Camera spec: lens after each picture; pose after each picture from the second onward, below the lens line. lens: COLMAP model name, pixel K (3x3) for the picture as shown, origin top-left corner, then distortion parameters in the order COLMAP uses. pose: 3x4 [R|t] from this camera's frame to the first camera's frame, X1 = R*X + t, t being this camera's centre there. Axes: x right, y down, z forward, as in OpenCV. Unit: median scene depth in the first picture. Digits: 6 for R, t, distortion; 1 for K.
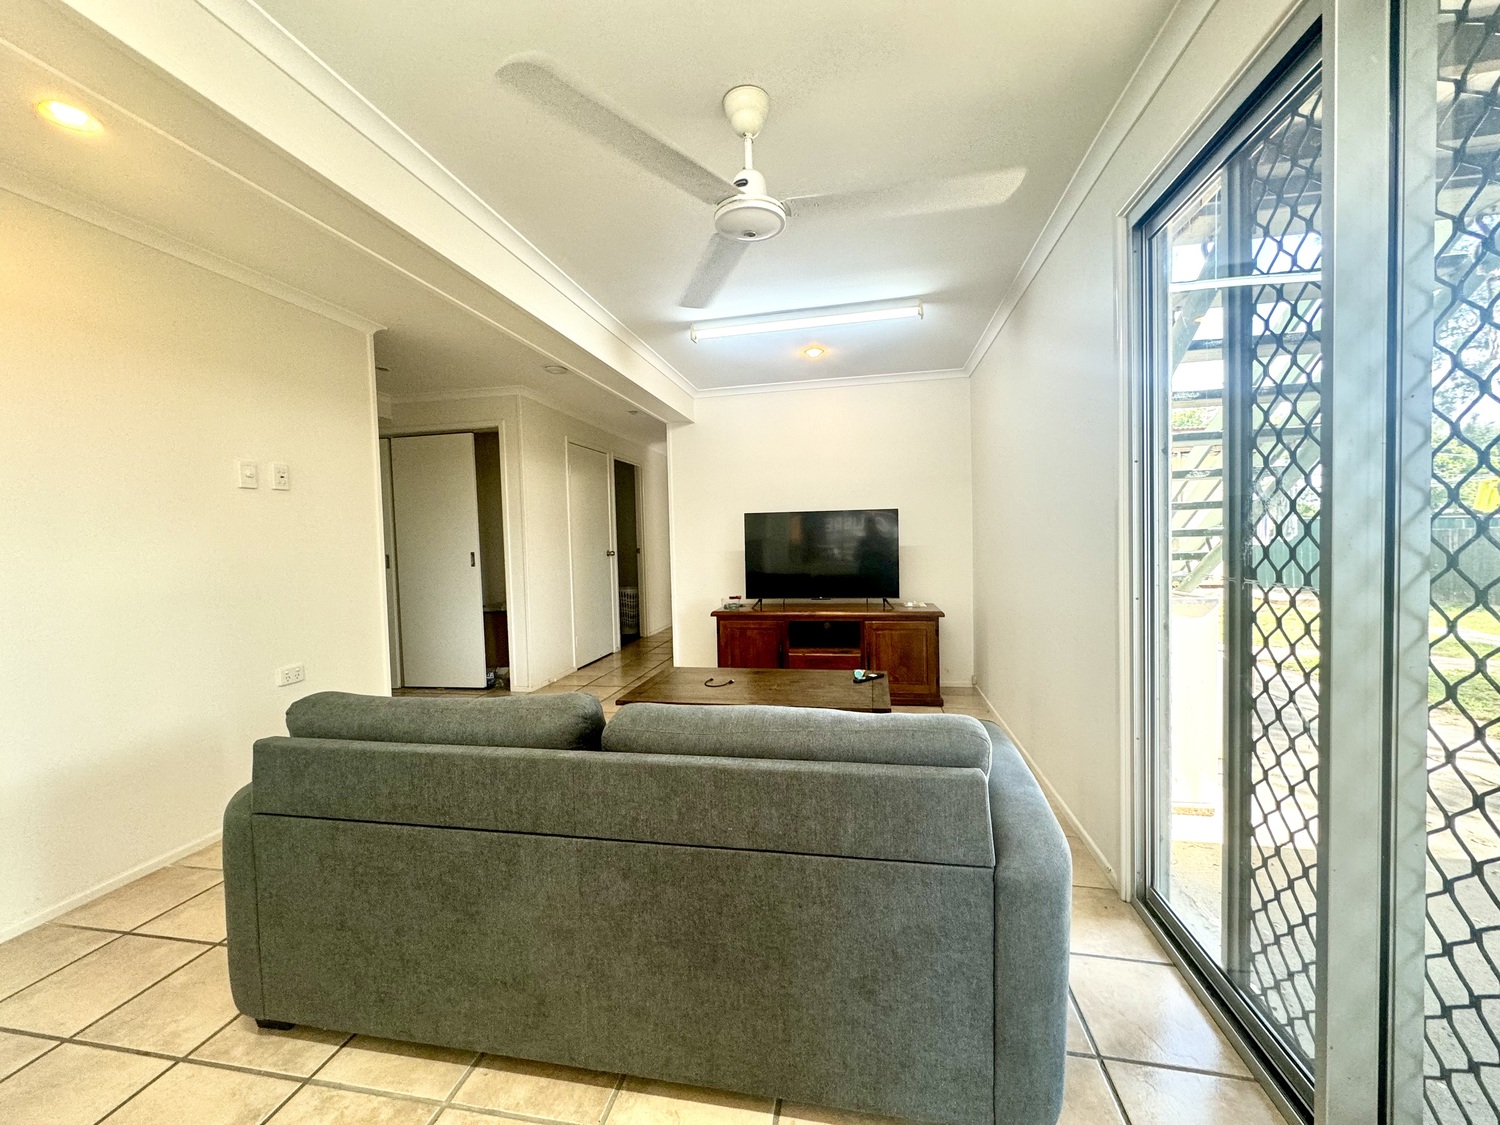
lens RADIAL K [[598.4, 0, 750.5], [0, 598.4, 561.8], [0, 0, 1]] dist [-0.000190, 0.000090]
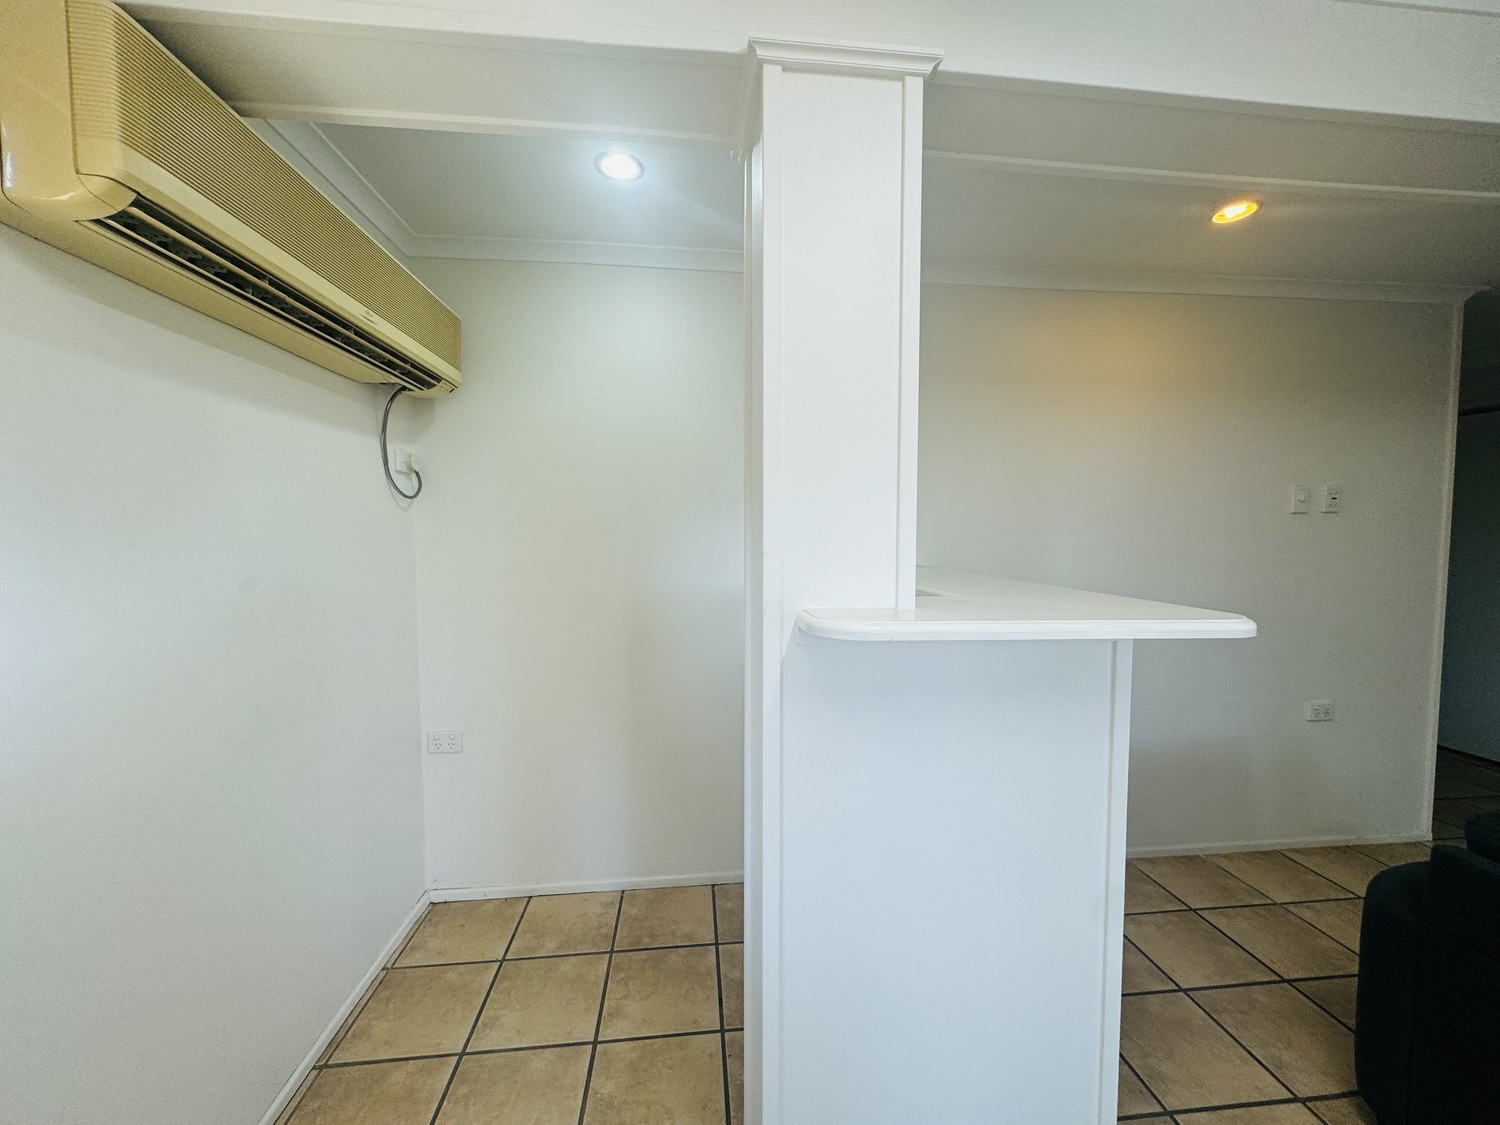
lens RADIAL K [[598.4, 0, 751.5], [0, 598.4, 558.1], [0, 0, 1]] dist [-0.000190, 0.000090]
pose [[0.283580, 0.082672, -0.955378, -0.182579], [-0.052121, 0.996133, 0.070728, -0.084999], [0.957531, 0.029738, 0.286792, -0.151548]]
